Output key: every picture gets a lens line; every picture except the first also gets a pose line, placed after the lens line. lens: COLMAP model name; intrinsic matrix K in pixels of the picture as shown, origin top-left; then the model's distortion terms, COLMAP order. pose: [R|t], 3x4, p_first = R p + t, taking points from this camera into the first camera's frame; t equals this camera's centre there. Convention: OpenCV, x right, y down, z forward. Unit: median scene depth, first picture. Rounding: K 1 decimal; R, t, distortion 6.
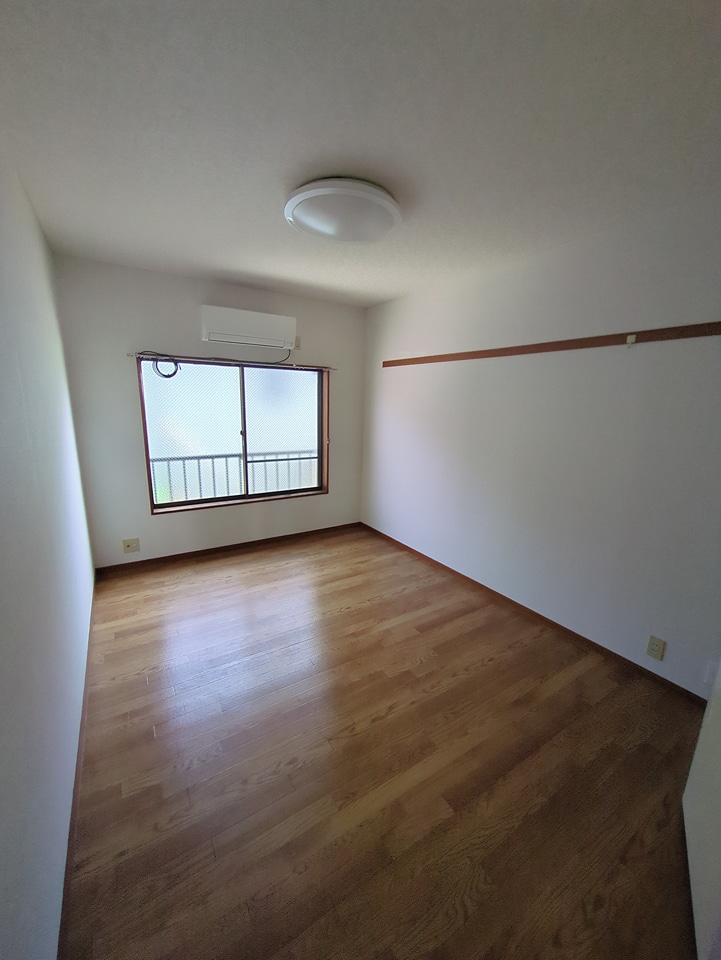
lens RADIAL K [[378.1, 0, 360.5], [0, 378.1, 480.0], [0, 0, 1]] dist [-0.003188, 0.000228]
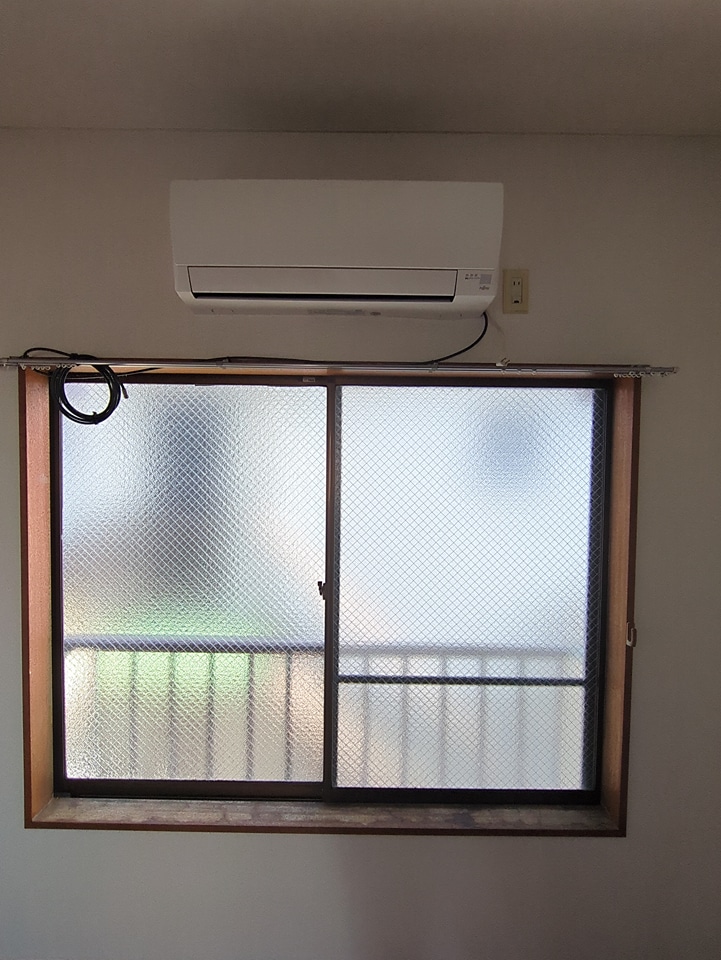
lens RADIAL K [[494.0, 0, 360.5], [0, 494.0, 480.0], [0, 0, 1]] dist [0.005384, 0.000666]
pose [[0.846049, 0.005336, -0.533078, -0.065134], [-0.107780, 0.981012, -0.161239, -0.145782], [0.522096, 0.193871, 0.830560, 0.632713]]
